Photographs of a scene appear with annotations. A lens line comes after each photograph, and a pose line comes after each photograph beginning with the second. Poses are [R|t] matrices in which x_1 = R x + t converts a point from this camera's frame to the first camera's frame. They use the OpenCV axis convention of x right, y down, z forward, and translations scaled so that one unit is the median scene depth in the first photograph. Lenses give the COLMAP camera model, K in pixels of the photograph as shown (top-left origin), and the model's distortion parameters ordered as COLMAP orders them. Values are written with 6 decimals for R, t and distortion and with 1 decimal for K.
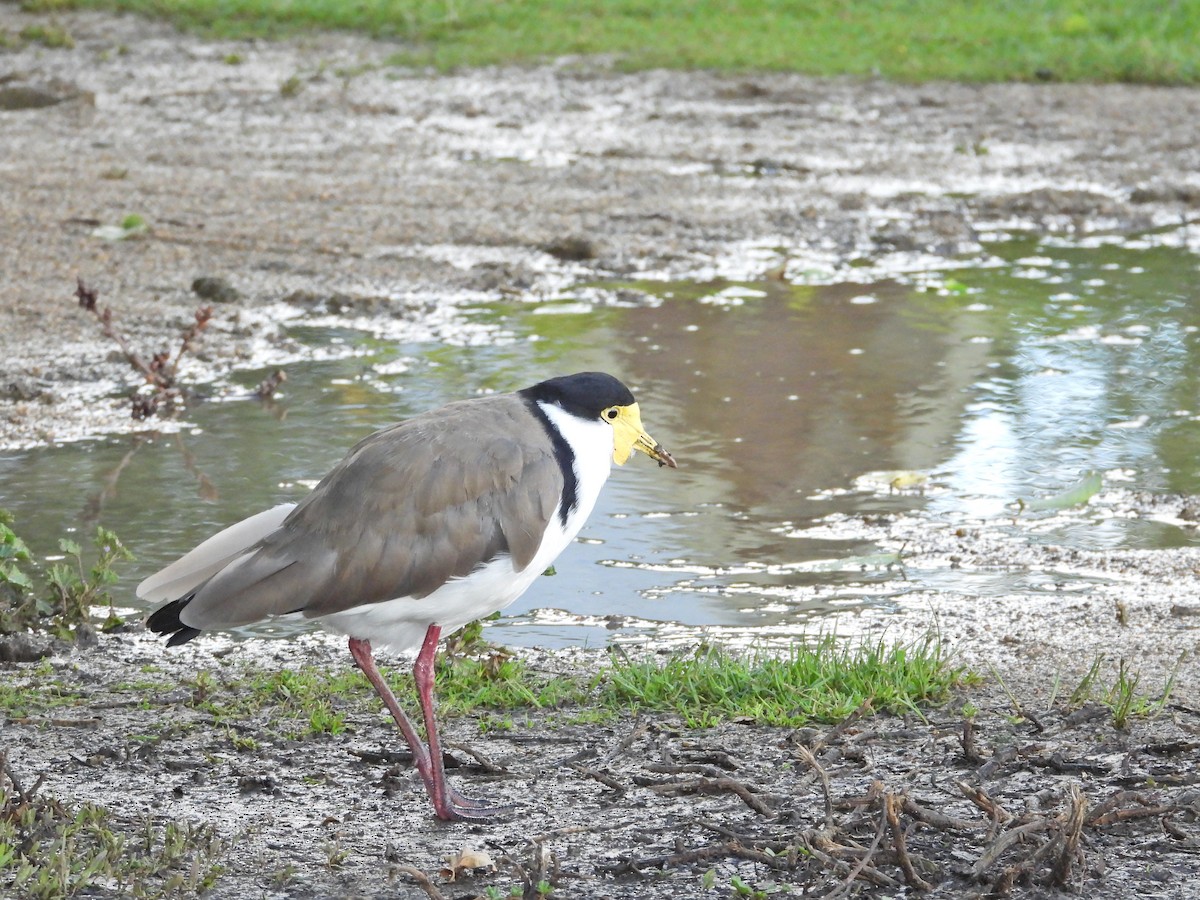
lens RADIAL K [[491.0, 0, 600.4], [0, 491.0, 453.7], [0, 0, 1]] dist [0.000614, 0.000000]
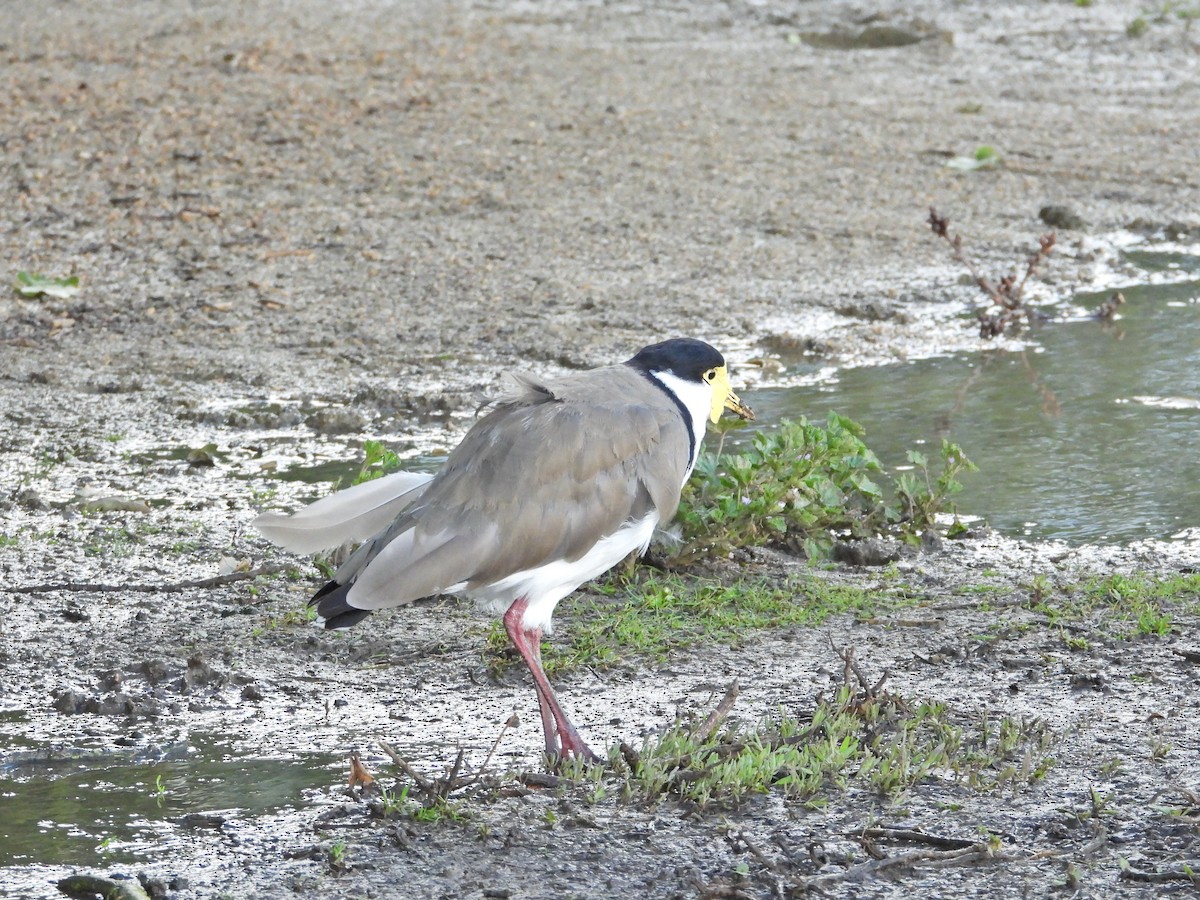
lens RADIAL K [[491.0, 0, 600.1], [0, 491.0, 447.4], [0, 0, 1]] dist [0.000614, 0.000000]
pose [[0.999987, 0.004749, 0.001698, -1.776328], [-0.004748, 0.999989, -0.000569, 0.171020], [-0.001700, 0.000560, 0.999998, -0.066035]]
